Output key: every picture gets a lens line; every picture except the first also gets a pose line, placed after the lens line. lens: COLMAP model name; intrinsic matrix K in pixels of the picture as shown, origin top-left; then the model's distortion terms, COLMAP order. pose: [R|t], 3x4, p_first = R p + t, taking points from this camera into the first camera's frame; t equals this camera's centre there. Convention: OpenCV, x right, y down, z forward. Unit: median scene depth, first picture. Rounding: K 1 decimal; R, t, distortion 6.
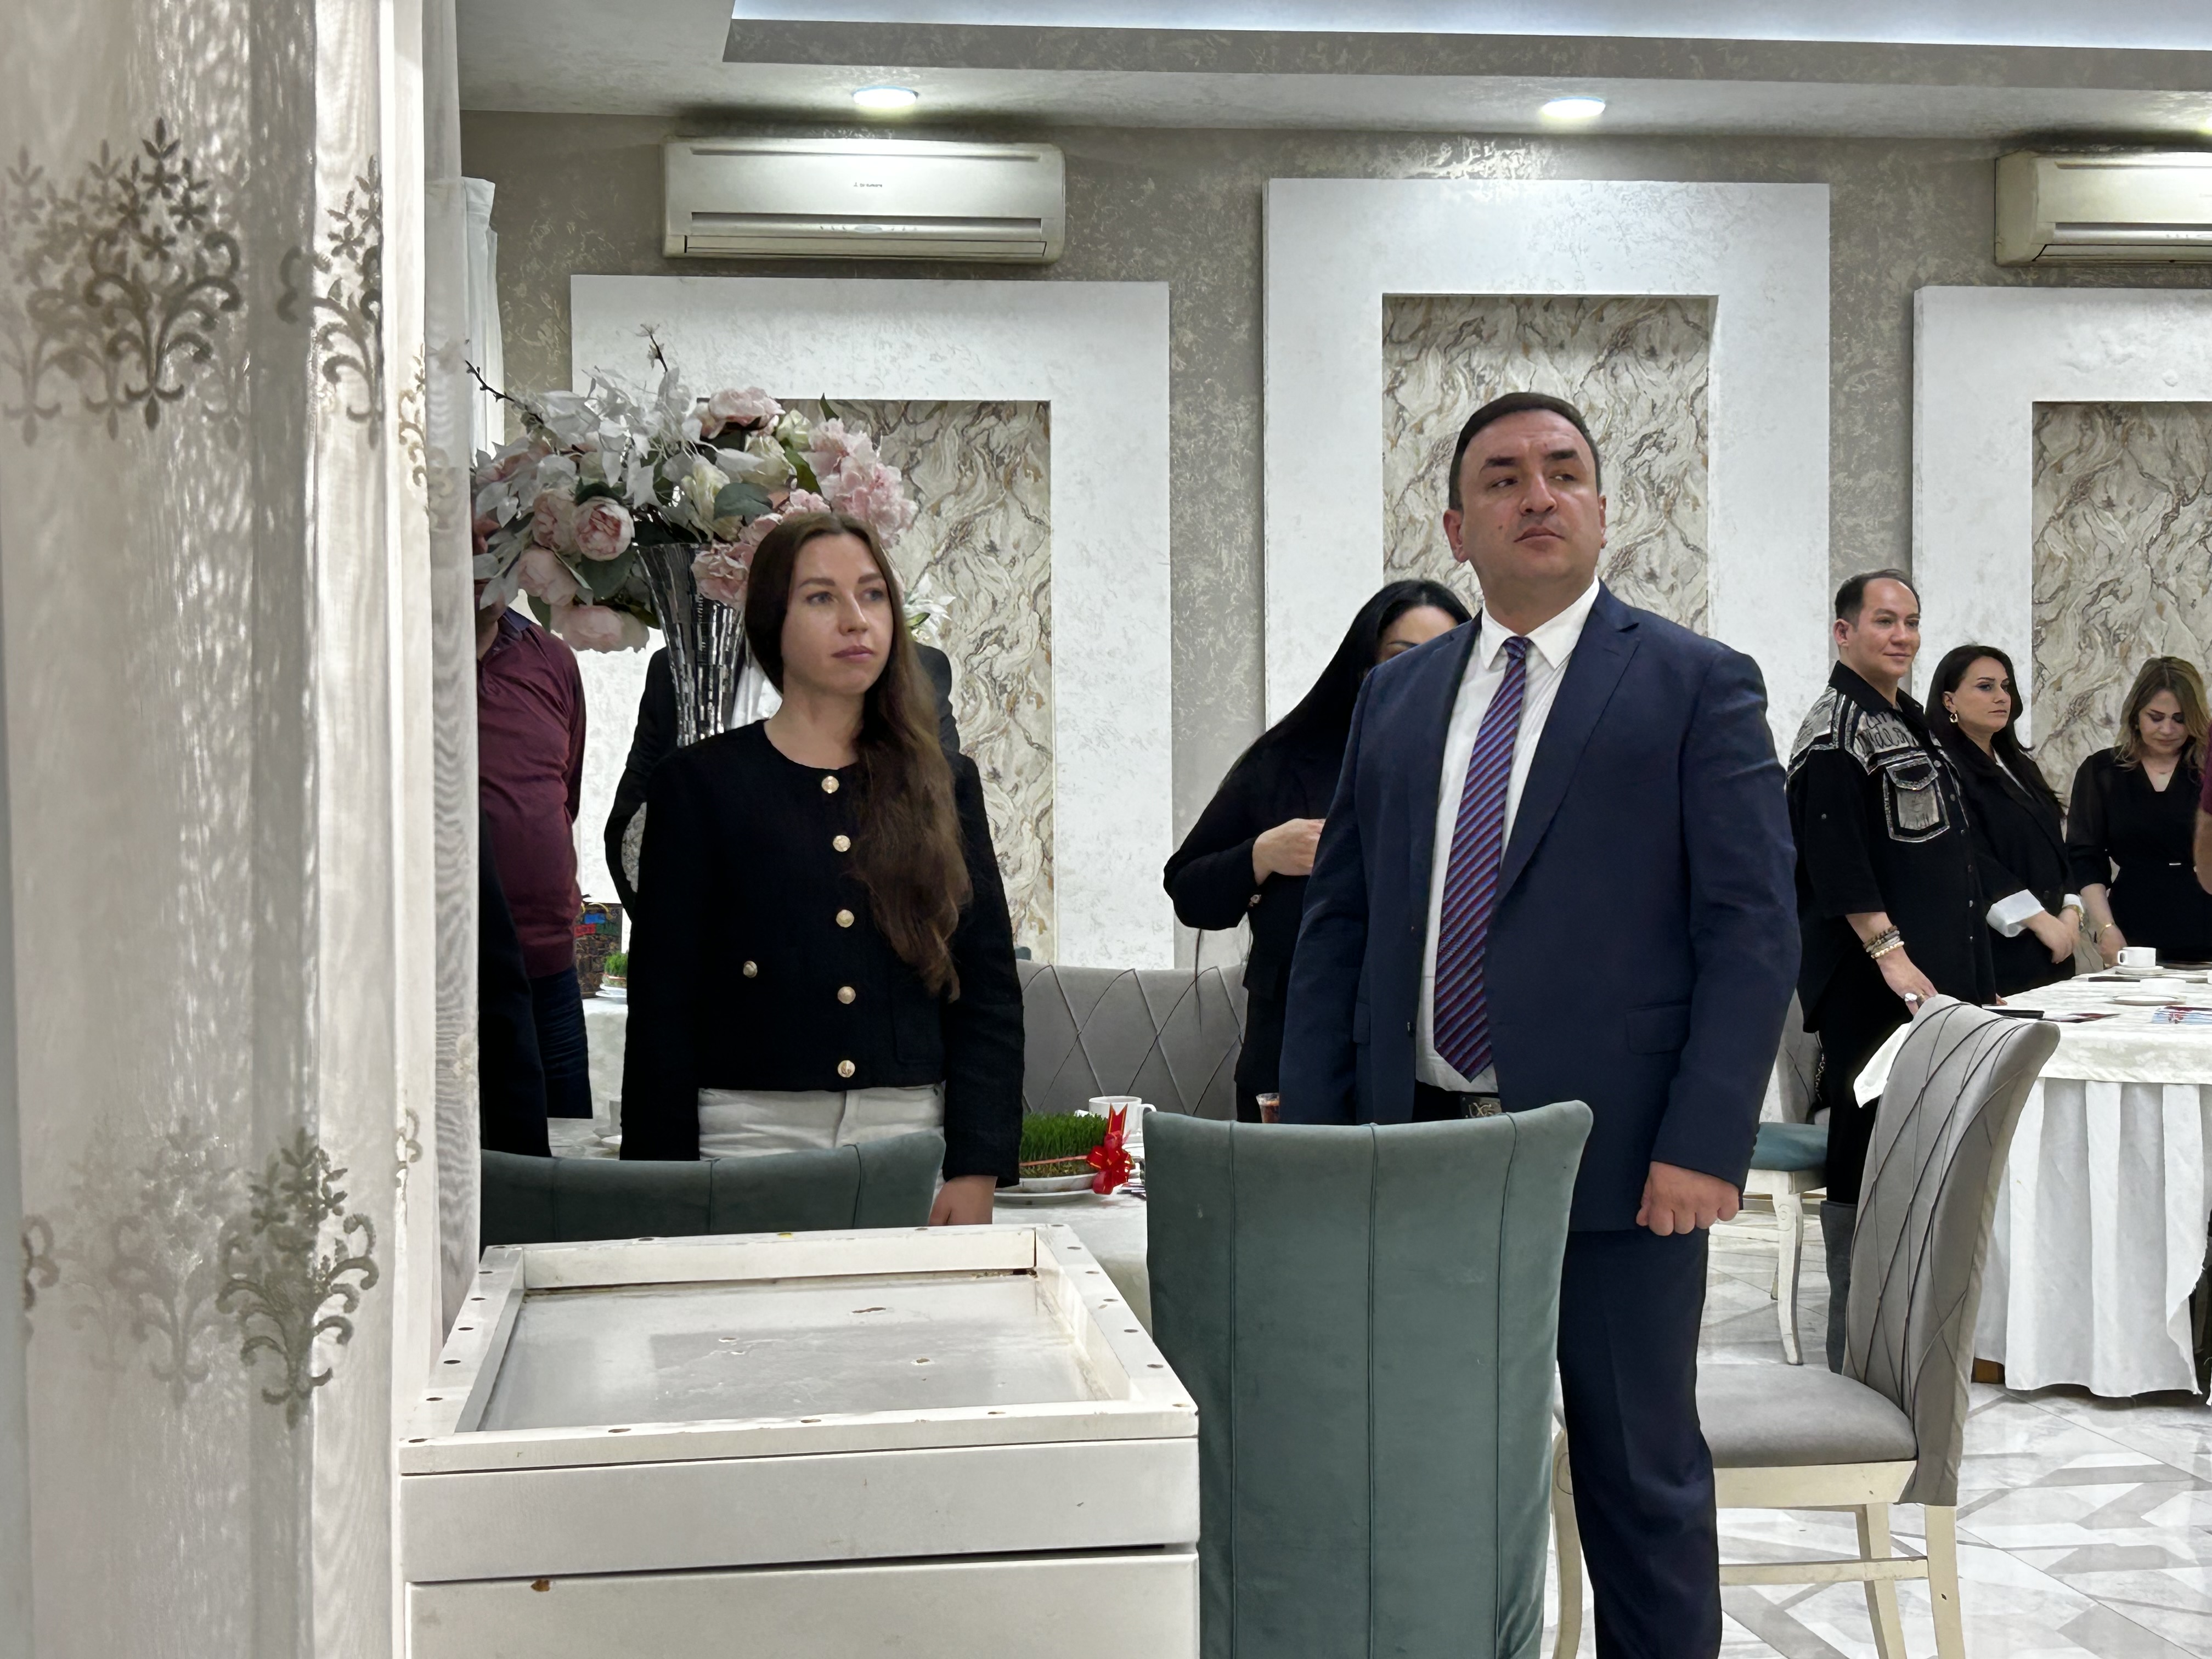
lens RADIAL K [[3370.5, 0, 1107.1], [0, 3370.5, 839.2], [0, 0, 1]] dist [0.074919, 0.000000]
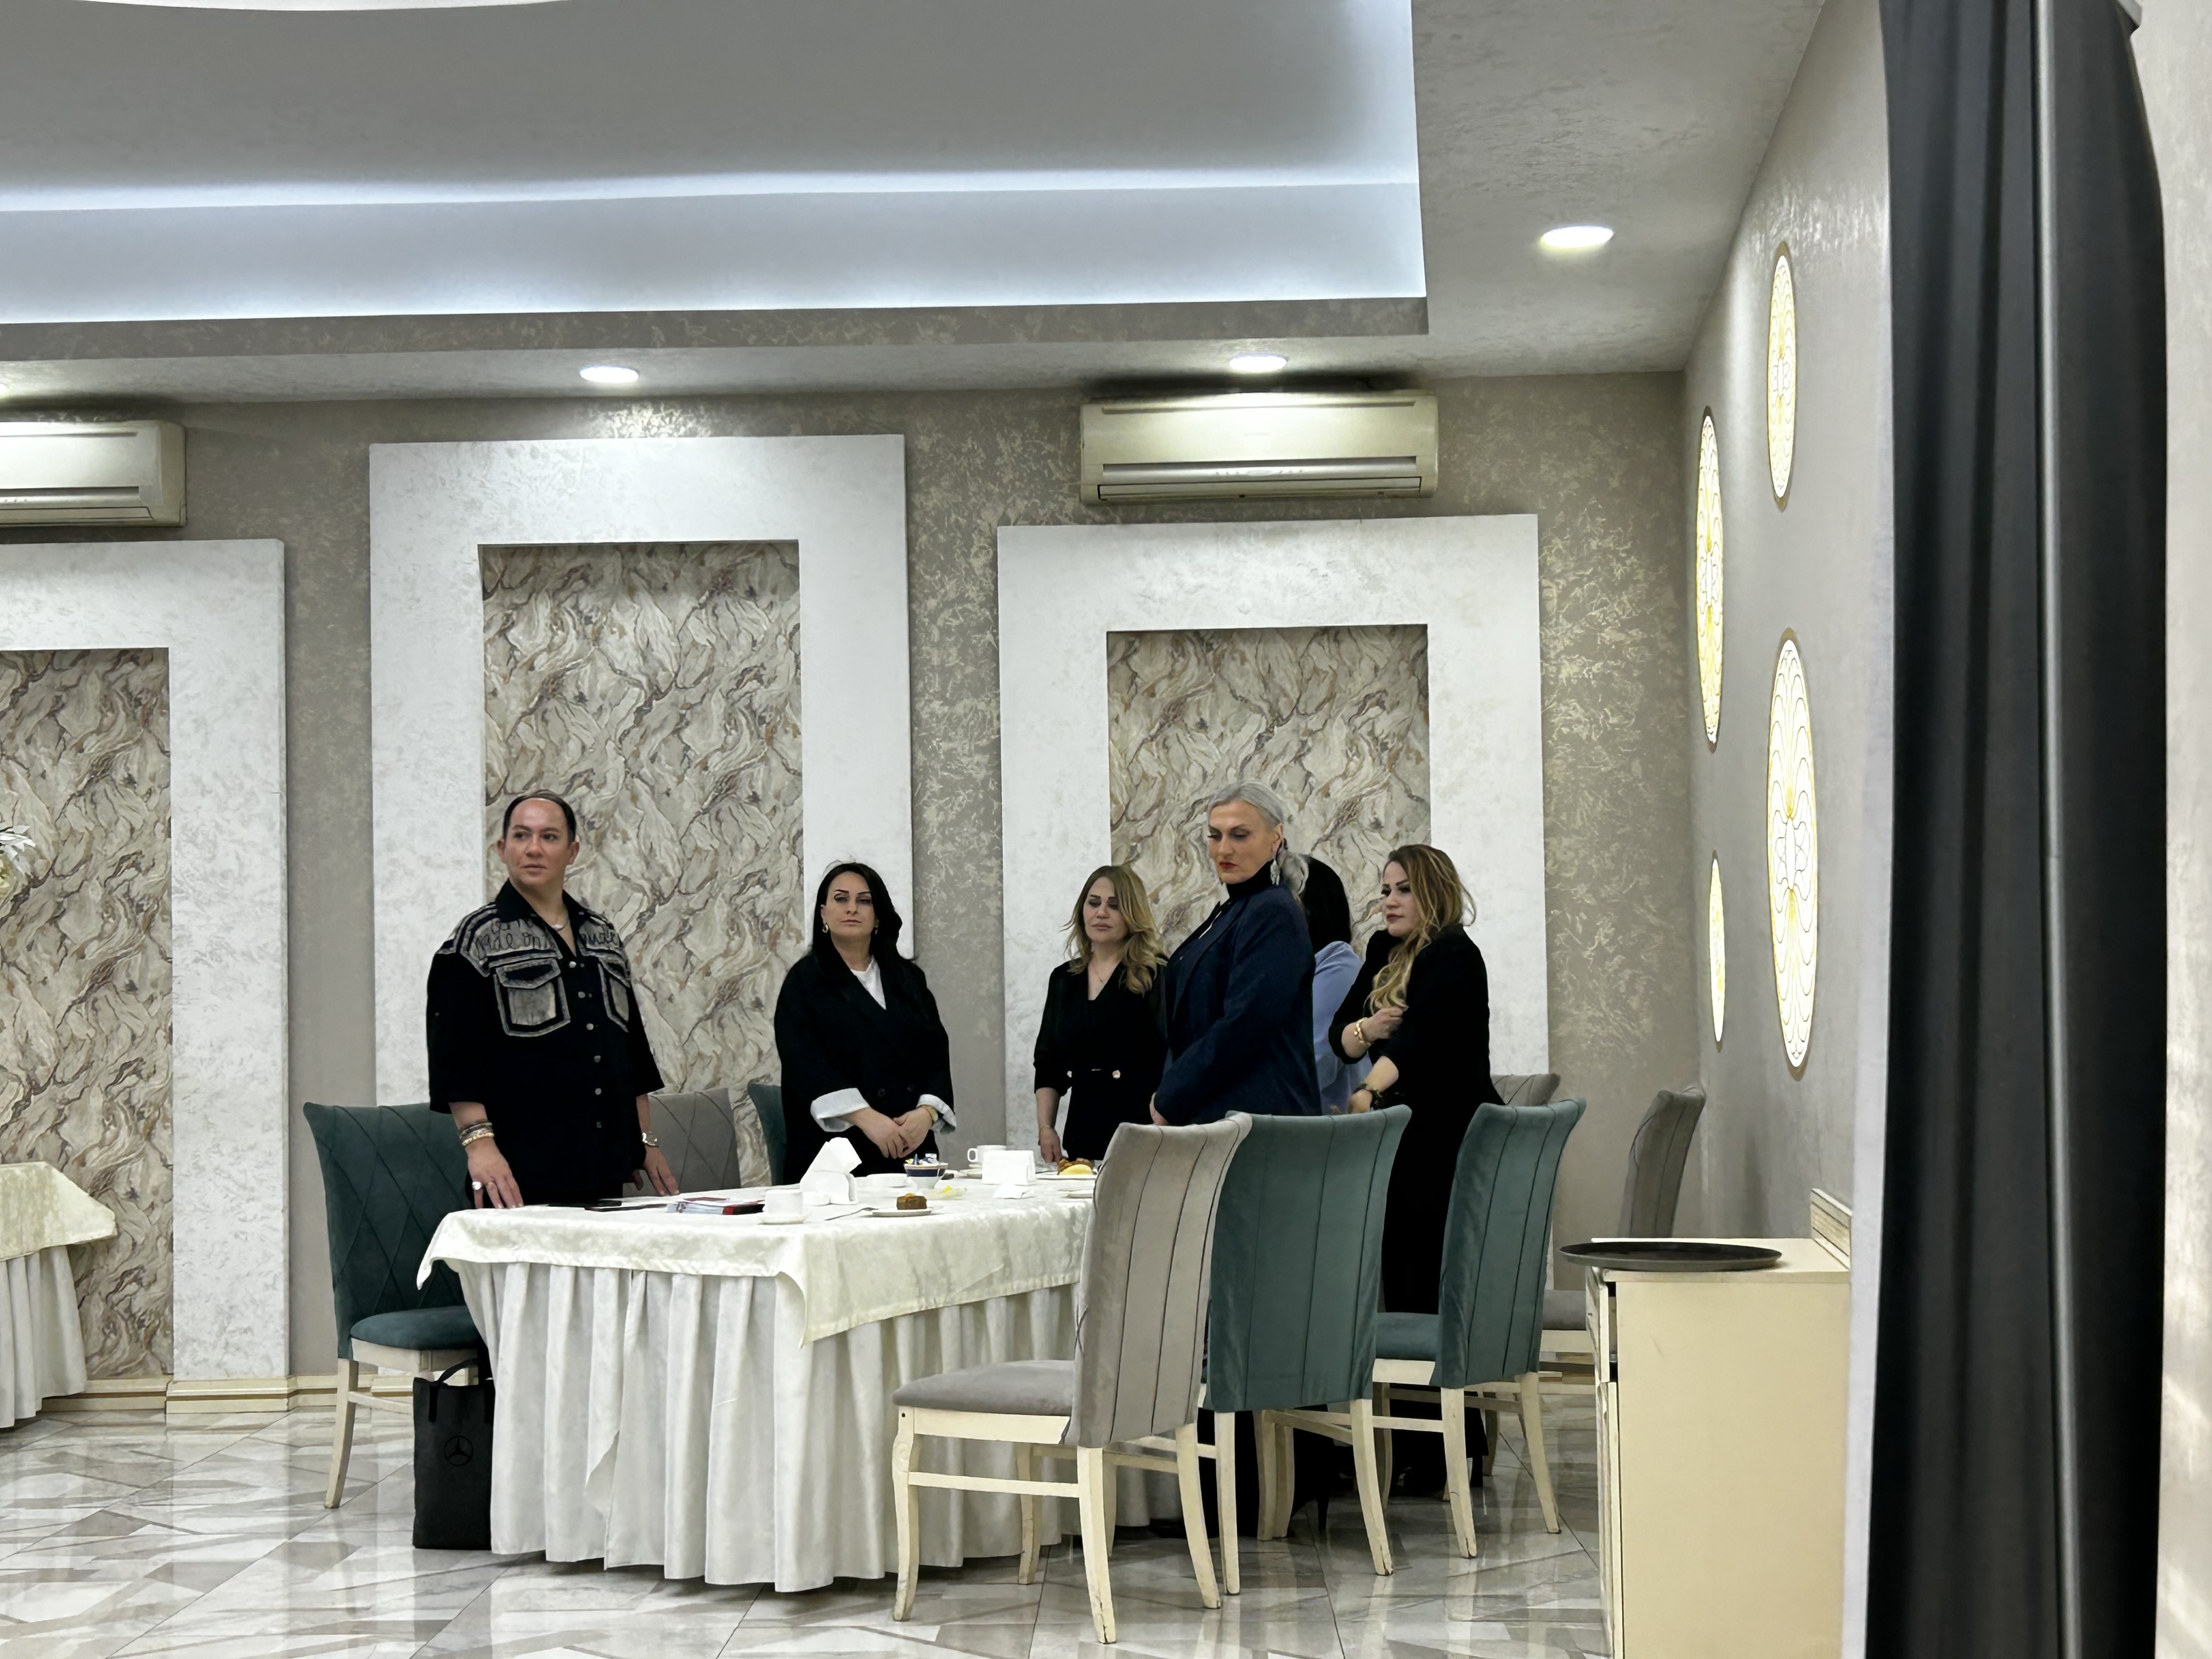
lens RADIAL K [[3370.5, 0, 1100.6], [0, 3370.5, 820.9], [0, 0, 1]] dist [0.074919, 0.000000]
pose [[0.982132, -0.012626, -0.187771, 0.473882], [-0.001725, 0.997101, -0.076071, 0.010517], [0.188187, 0.075036, 0.979263, -0.028034]]
